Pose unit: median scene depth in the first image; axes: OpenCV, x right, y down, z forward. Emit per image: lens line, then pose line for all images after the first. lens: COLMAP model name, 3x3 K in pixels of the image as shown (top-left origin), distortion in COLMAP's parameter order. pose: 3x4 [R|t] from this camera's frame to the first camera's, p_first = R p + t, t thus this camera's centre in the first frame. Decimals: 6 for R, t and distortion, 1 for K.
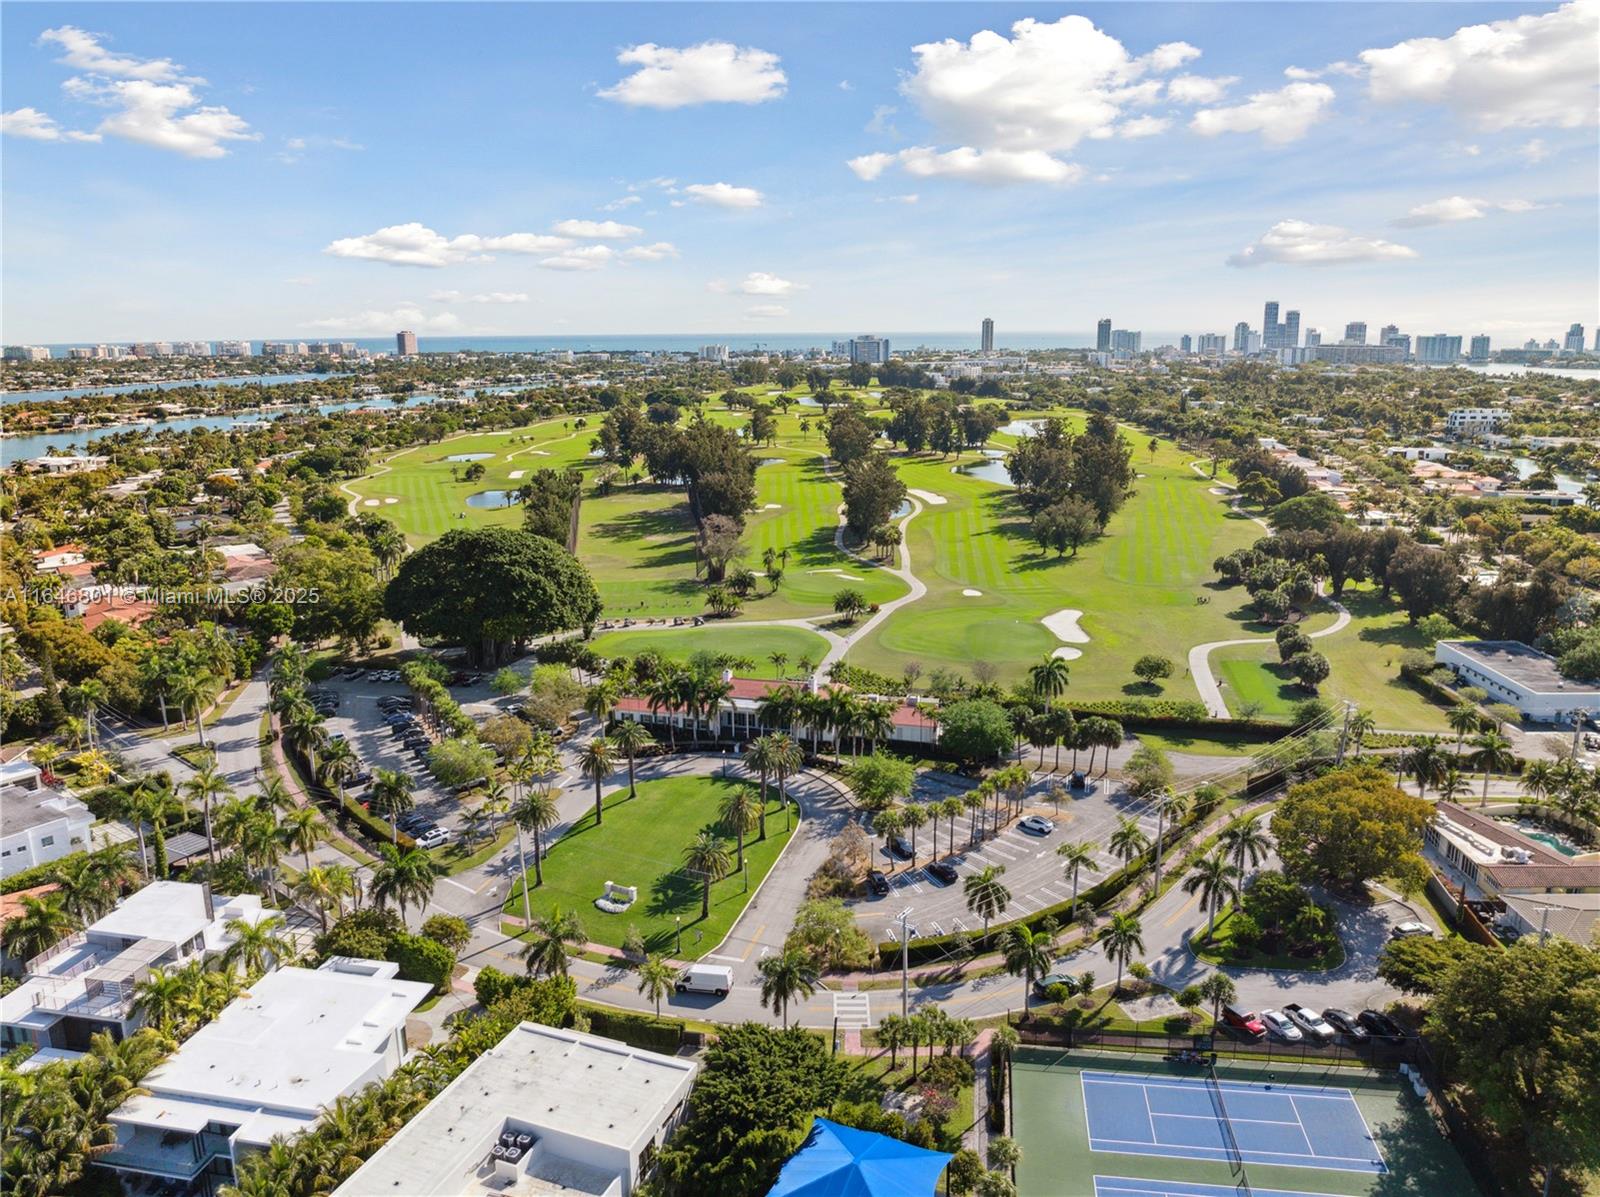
lens RADIAL K [[1395.4, 0, 801.7], [0, 1395.4, 598.5], [0, 0, 1]] dist [-0.072921, 0.014827]
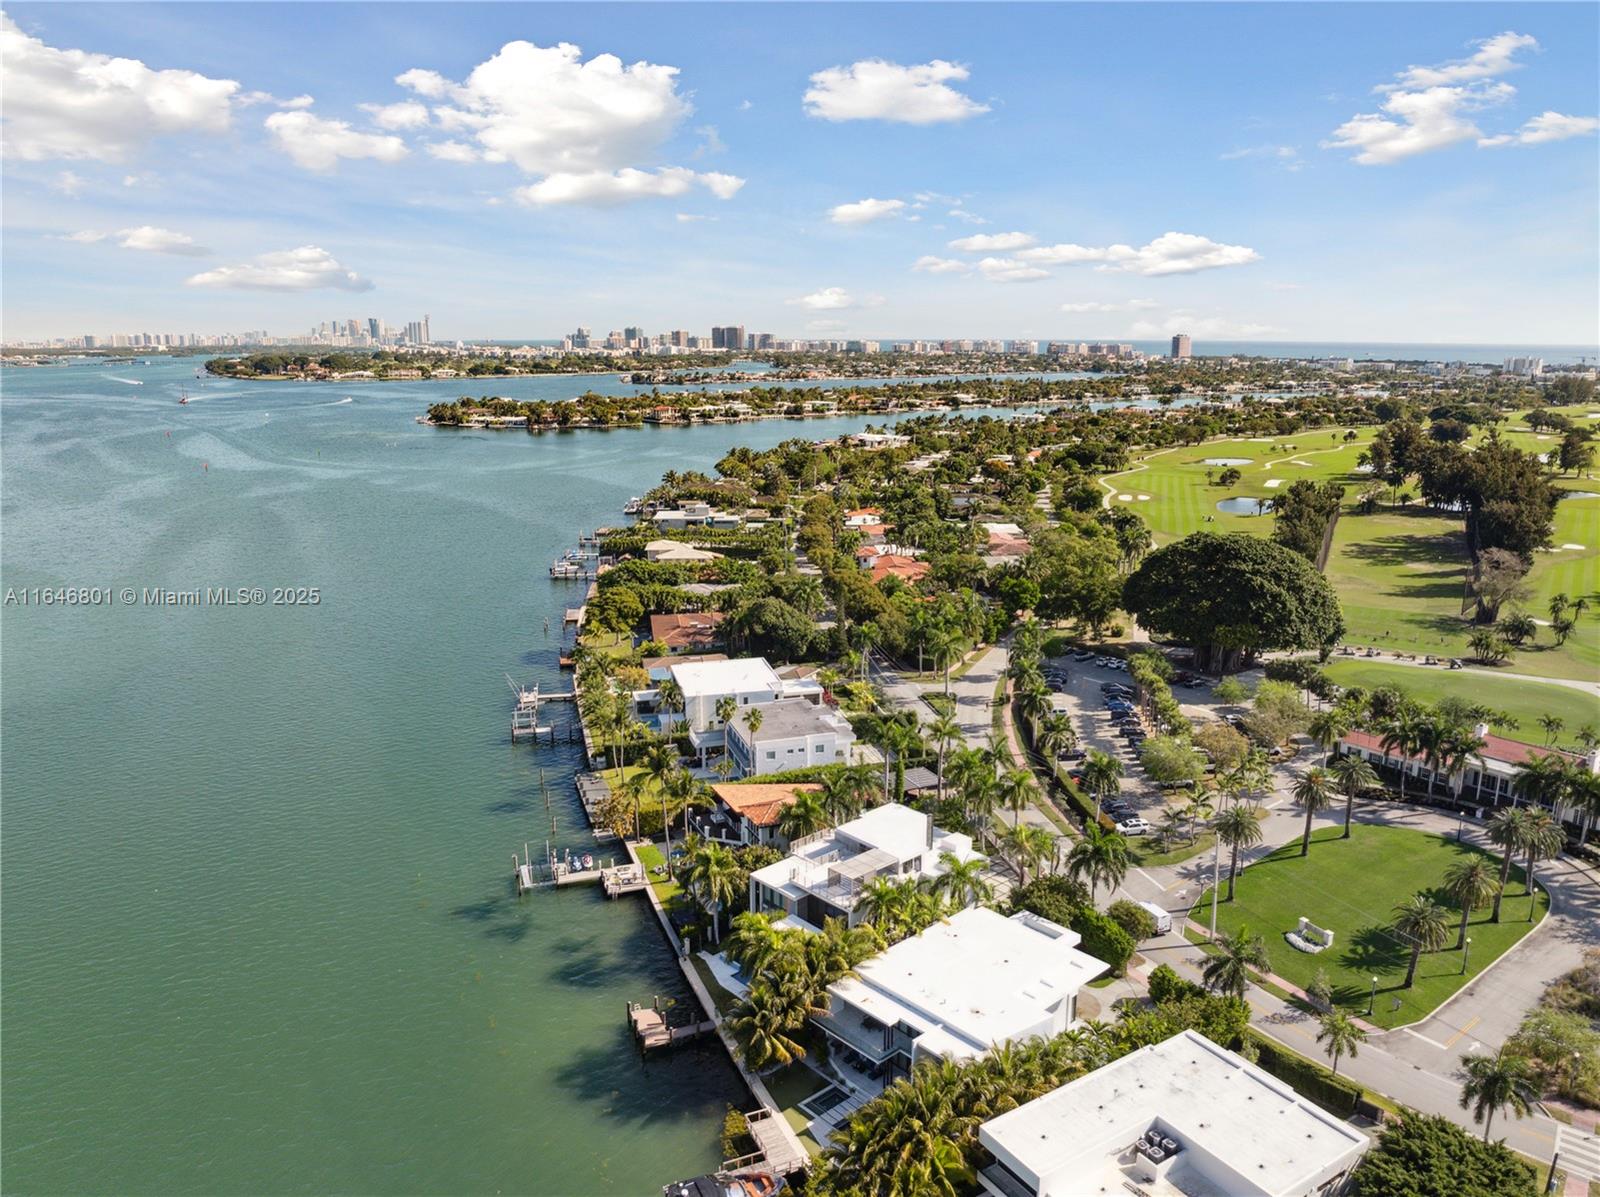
lens RADIAL K [[1395.4, 0, 799.0], [0, 1395.4, 599.2], [0, 0, 1]] dist [-0.072921, 0.014827]
pose [[0.718505, 0.136793, -0.681937, 0.235038], [-0.135689, 0.989198, 0.055462, -0.017814], [0.682157, 0.052682, 0.729305, 0.069631]]
